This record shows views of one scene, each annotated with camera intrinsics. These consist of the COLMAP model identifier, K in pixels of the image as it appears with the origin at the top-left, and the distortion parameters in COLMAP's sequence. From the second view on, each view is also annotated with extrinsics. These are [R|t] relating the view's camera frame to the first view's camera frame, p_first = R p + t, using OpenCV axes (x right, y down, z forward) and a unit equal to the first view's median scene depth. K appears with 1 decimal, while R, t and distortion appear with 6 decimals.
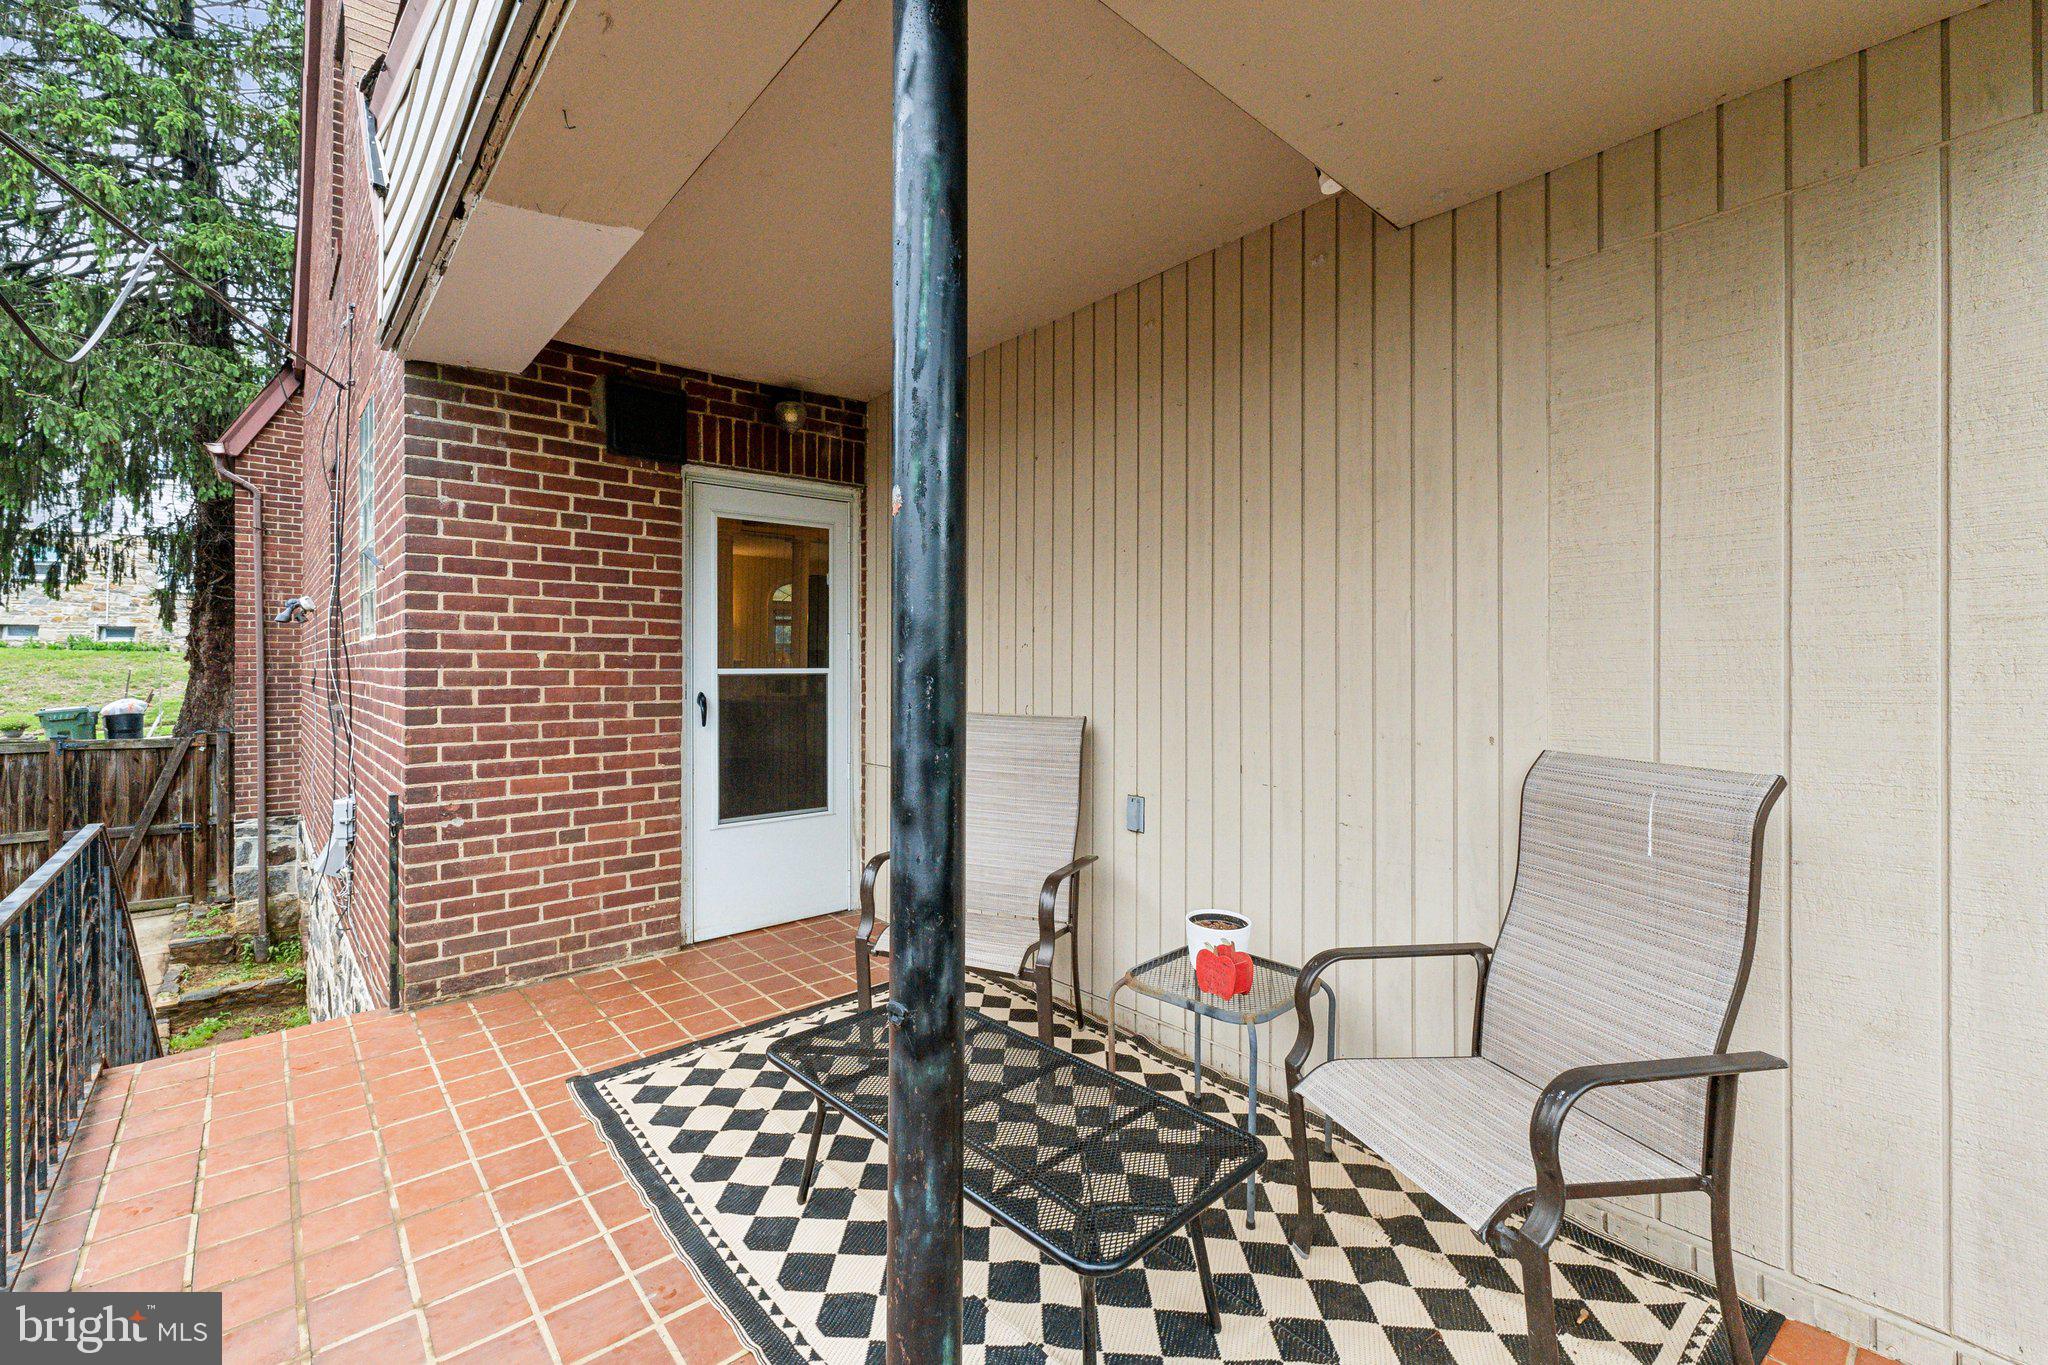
lens RADIAL K [[868.3, 0, 1039.6], [0, 868.3, 654.5], [0, 0, 1]] dist [0.003929, 0.000491]
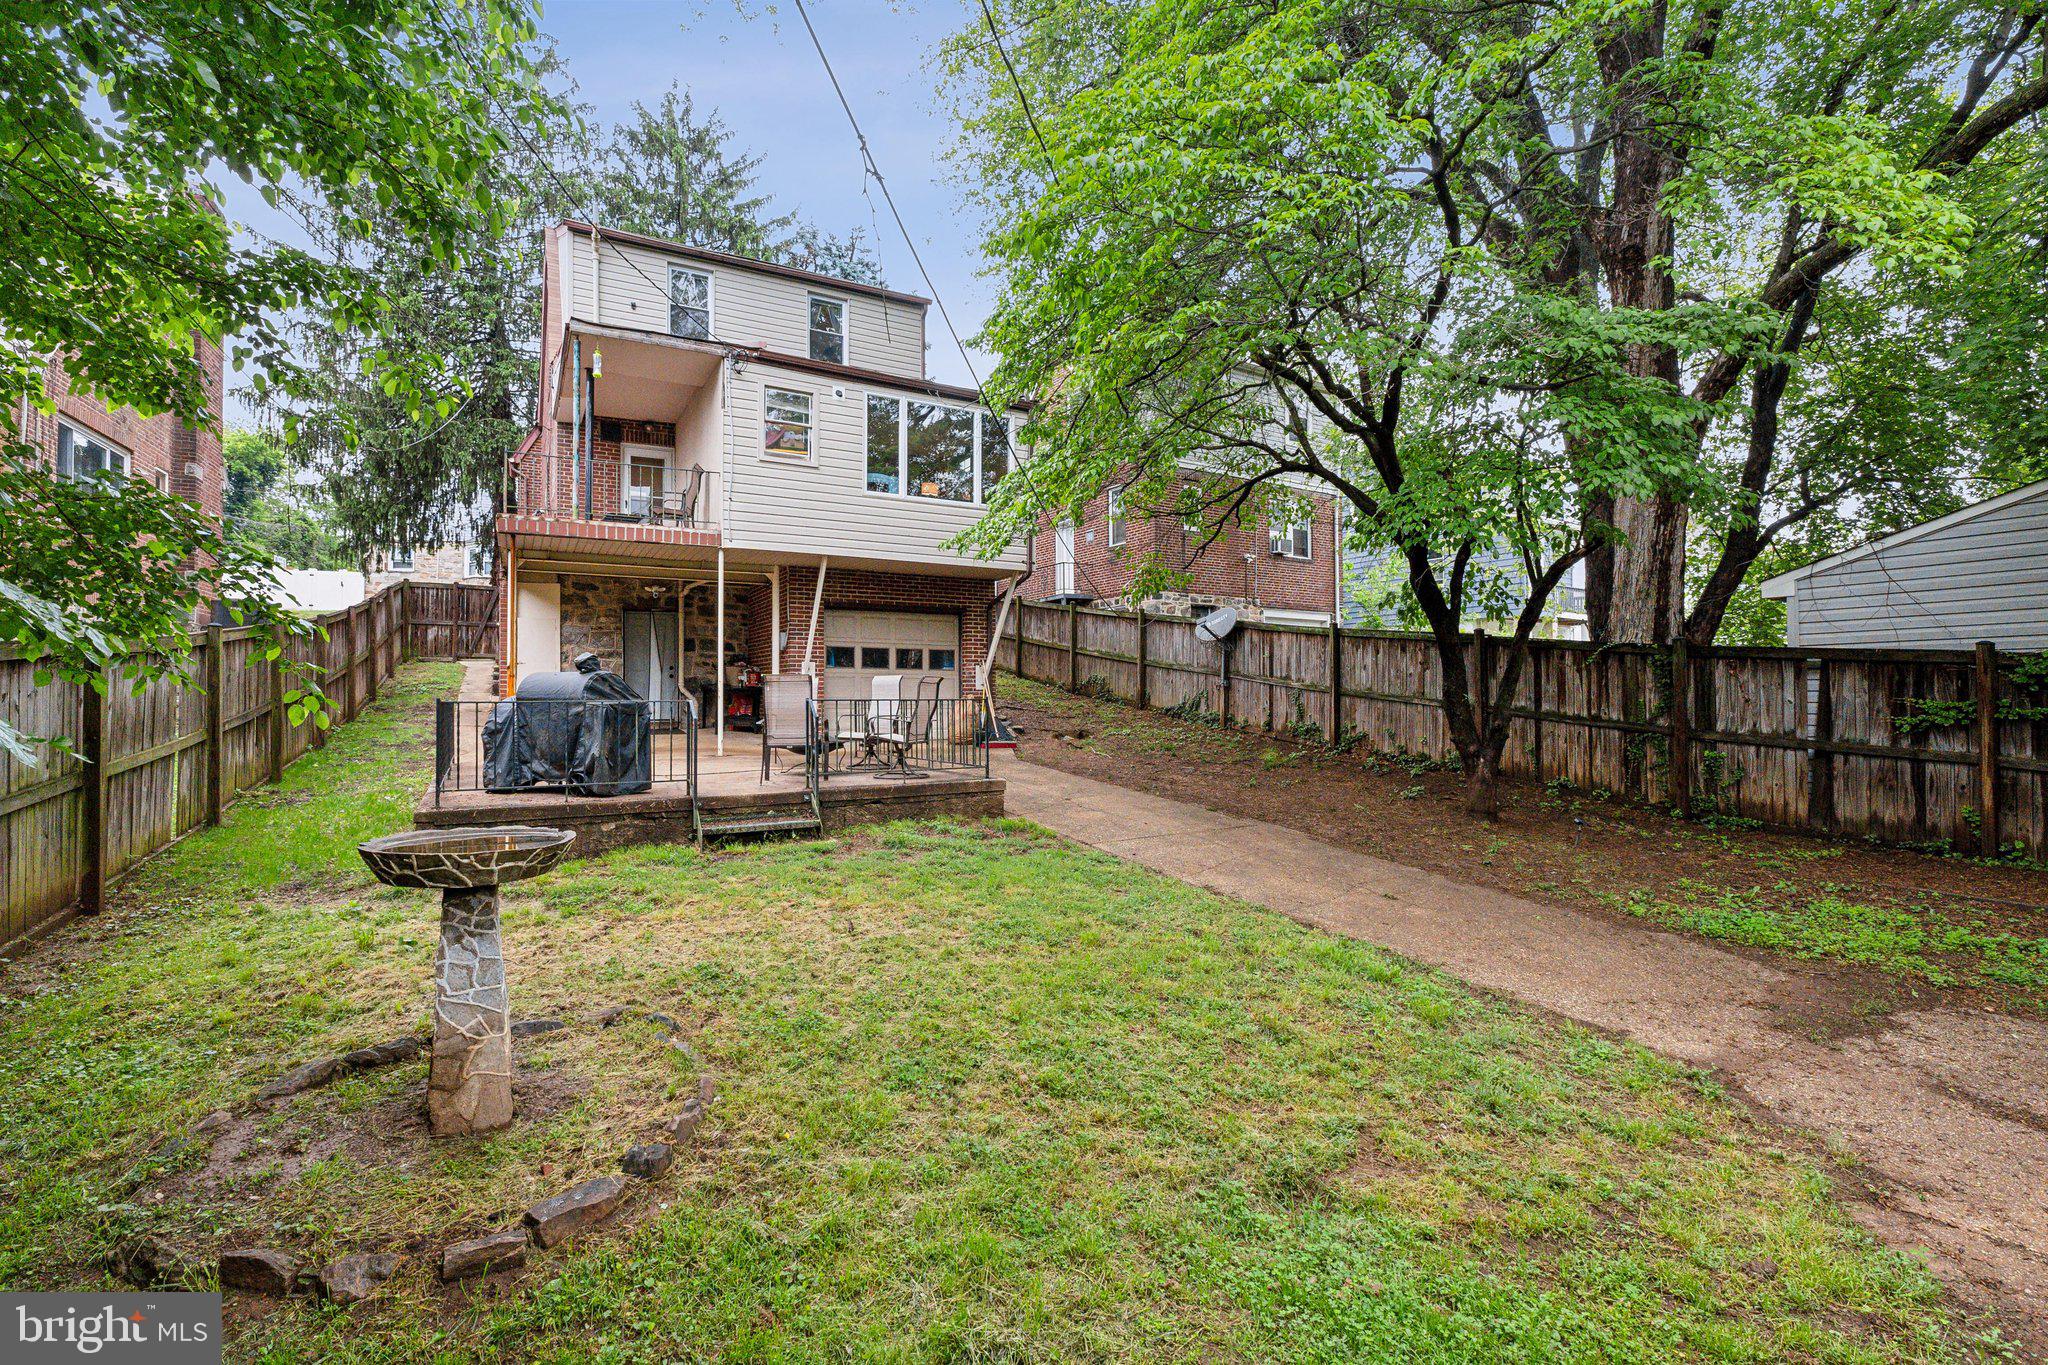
lens RADIAL K [[956.6, 0, 1015.9], [0, 956.6, 676.3], [0, 0, 1]] dist [-0.002737, 0.000109]
pose [[0.970369, -0.010857, -0.241384, 0.768922], [0.007775, 0.999876, -0.013715, 0.298023], [0.241502, 0.011432, 0.970333, -0.898650]]
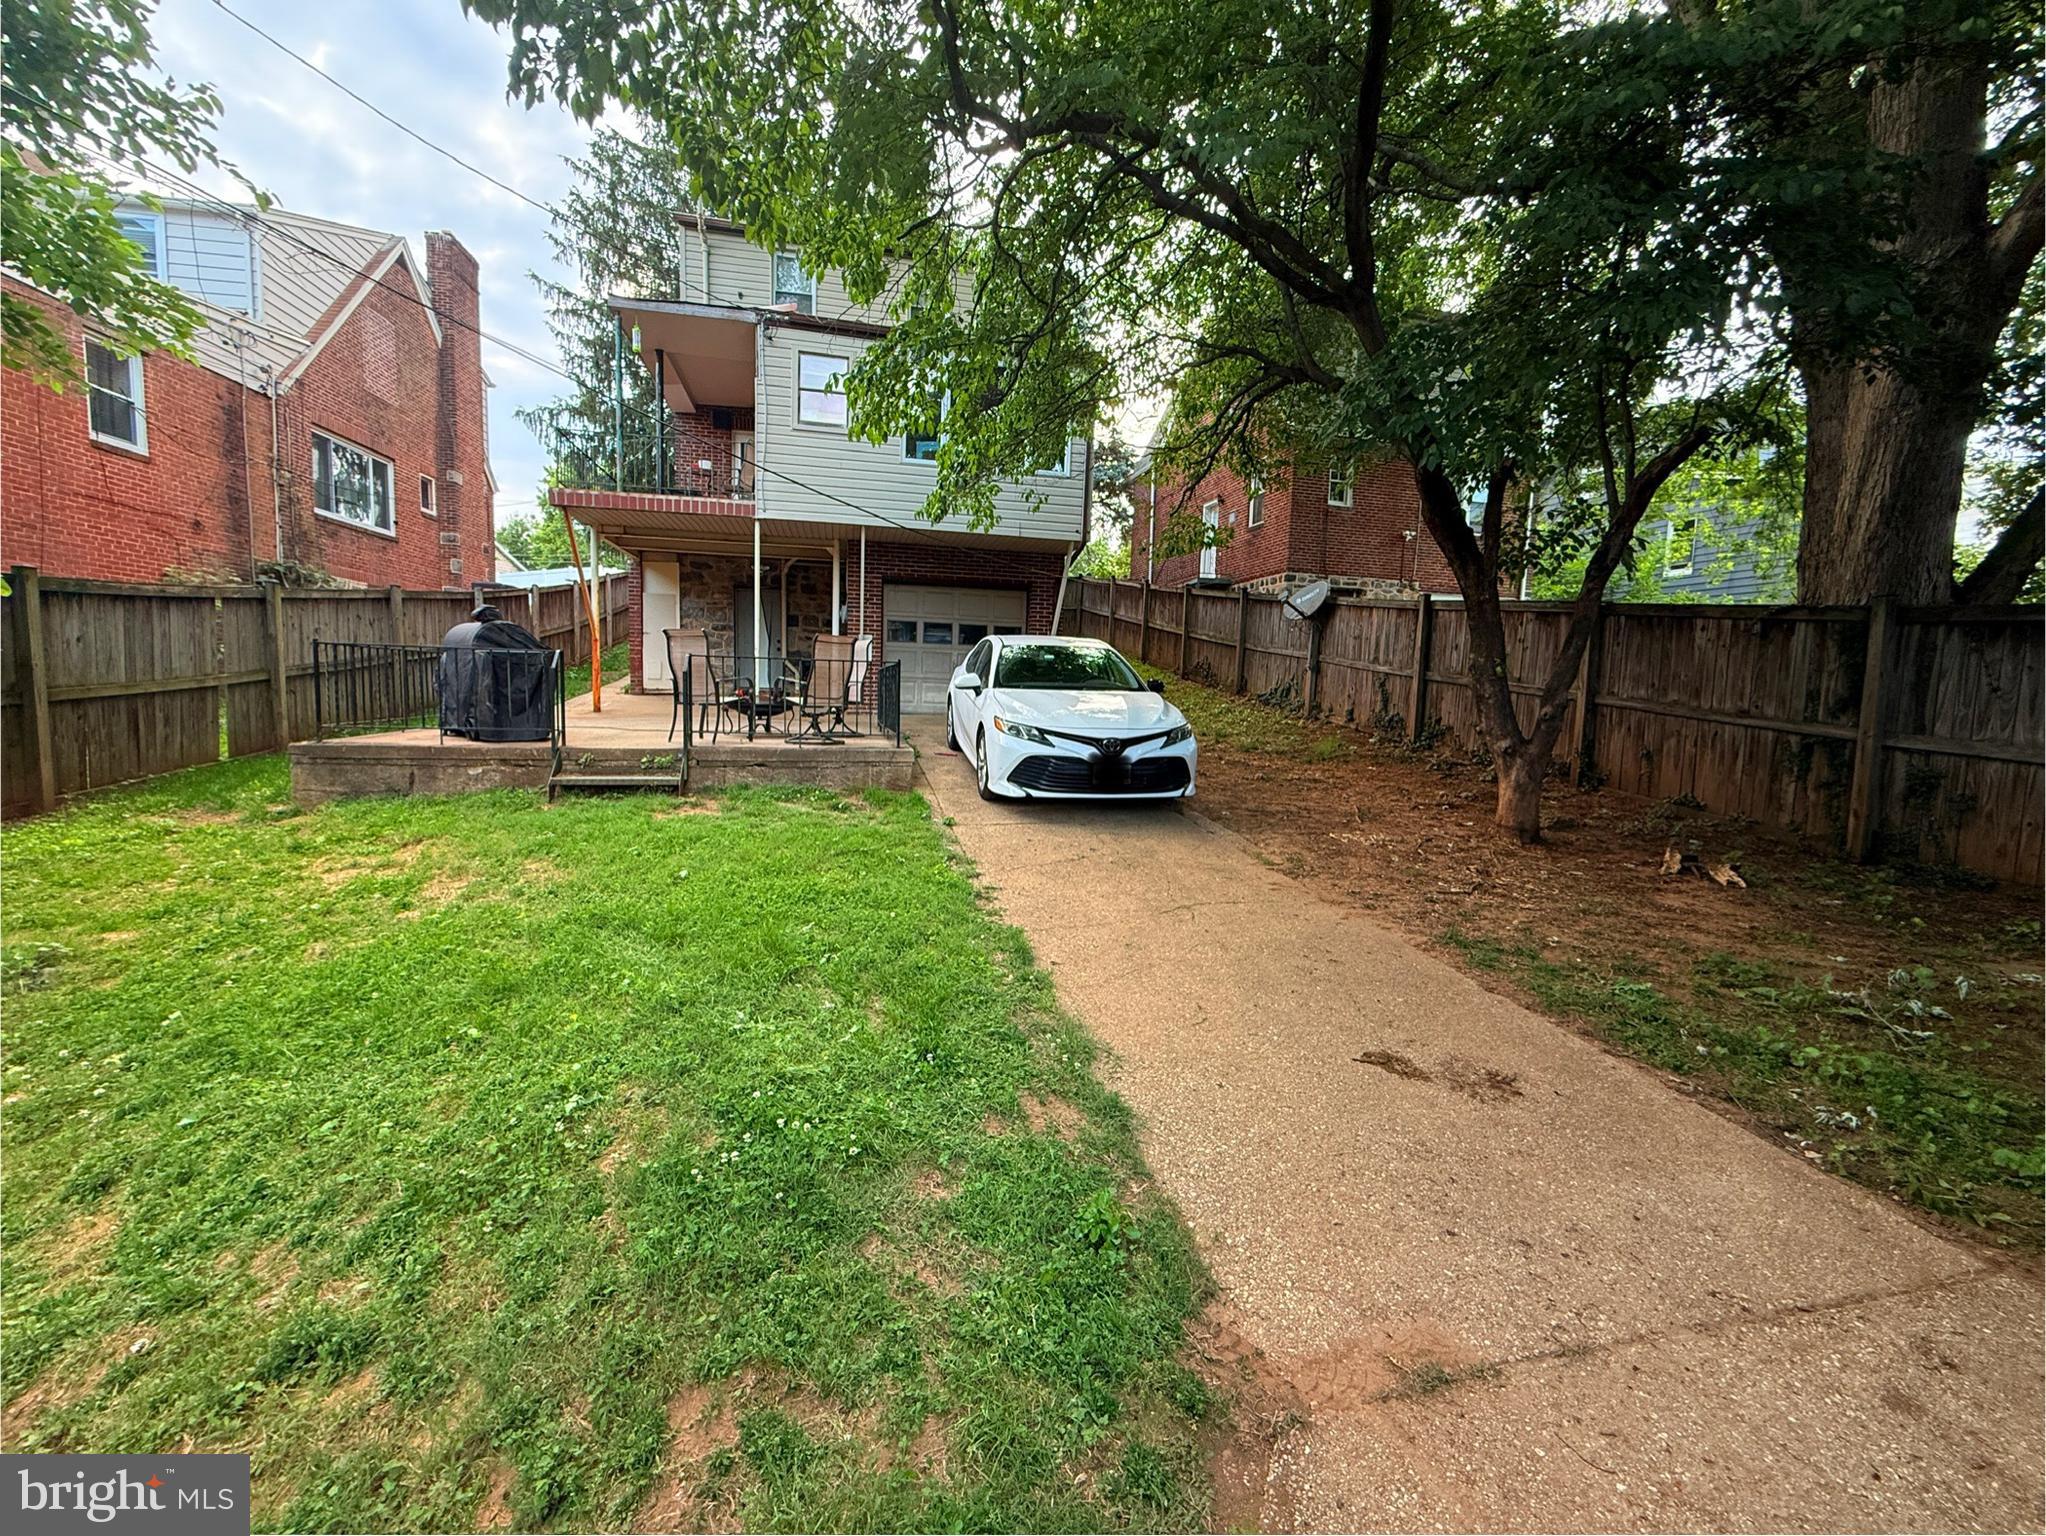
lens RADIAL K [[847.0, 0, 1024.4], [0, 847.0, 762.1], [0, 0, 1]] dist [-0.001930, 0.000268]
pose [[0.854656, 0.066224, -0.514954, 0.991838], [-0.022516, 0.995626, 0.090669, 0.323255], [0.518706, -0.065896, 0.852409, -0.615790]]
